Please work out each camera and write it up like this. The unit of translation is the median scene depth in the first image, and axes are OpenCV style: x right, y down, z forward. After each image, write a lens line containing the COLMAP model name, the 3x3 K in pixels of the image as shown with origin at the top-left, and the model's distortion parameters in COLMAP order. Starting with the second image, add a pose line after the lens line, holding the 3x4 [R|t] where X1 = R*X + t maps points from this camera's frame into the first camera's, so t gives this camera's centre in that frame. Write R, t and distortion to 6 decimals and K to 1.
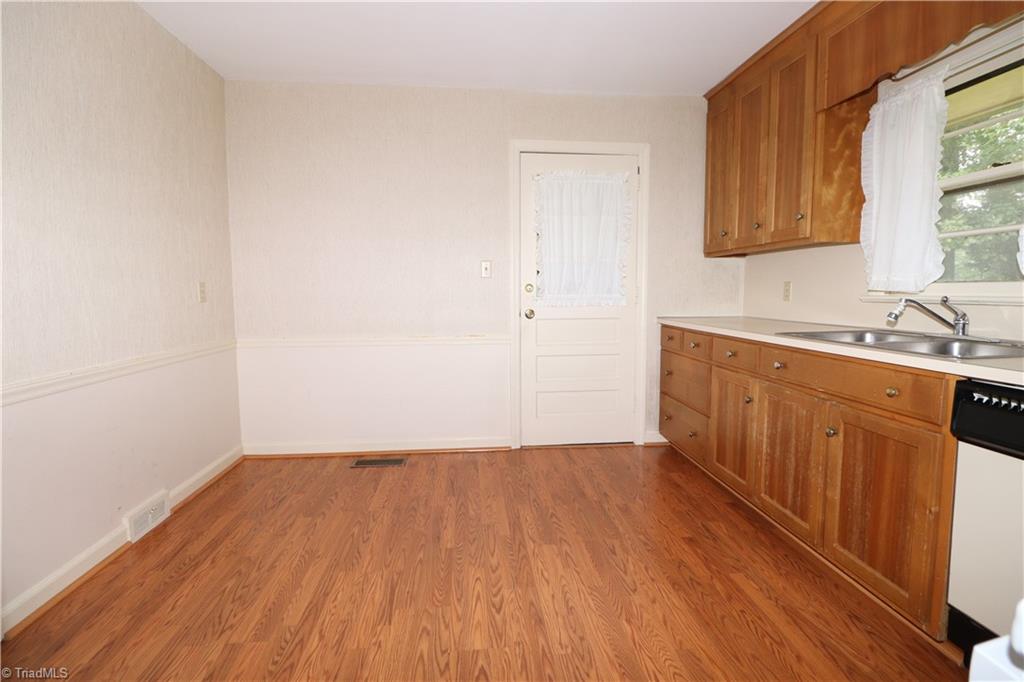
lens RADIAL K [[472.5, 0, 513.4], [0, 472.5, 314.6], [0, 0, 1]] dist [-0.000262, -0.000171]
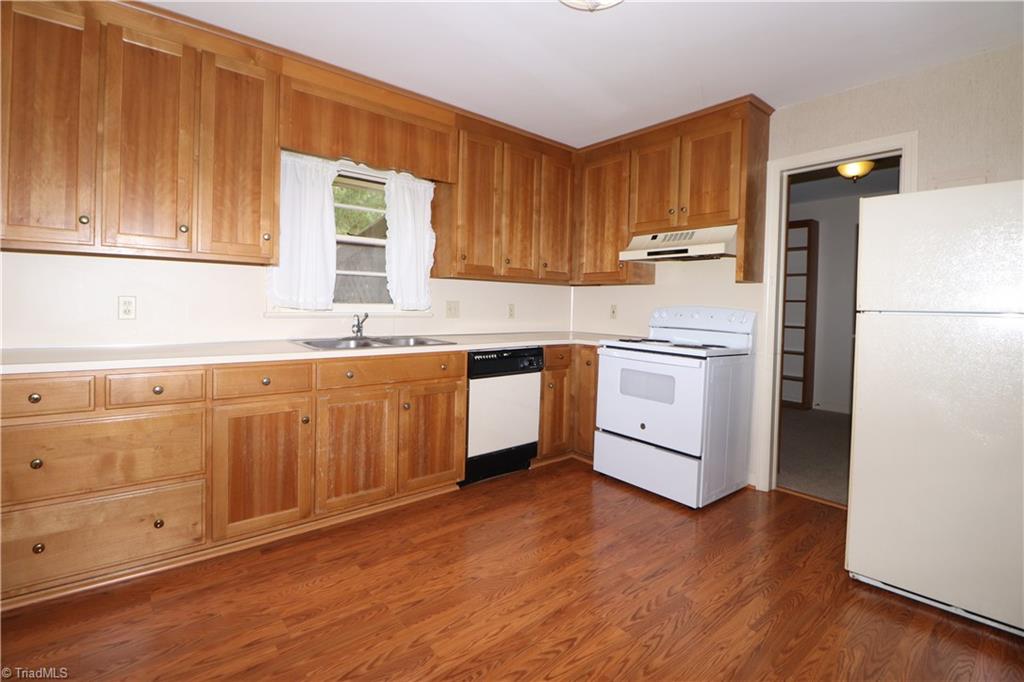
lens RADIAL K [[472.5, 0, 513.4], [0, 472.5, 314.6], [0, 0, 1]] dist [-0.000262, -0.000171]
pose [[-0.562921, -0.027156, 0.826064, -0.717255], [0.020129, 0.998713, 0.046548, -0.097881], [-0.826265, 0.042830, -0.561651, 1.535780]]
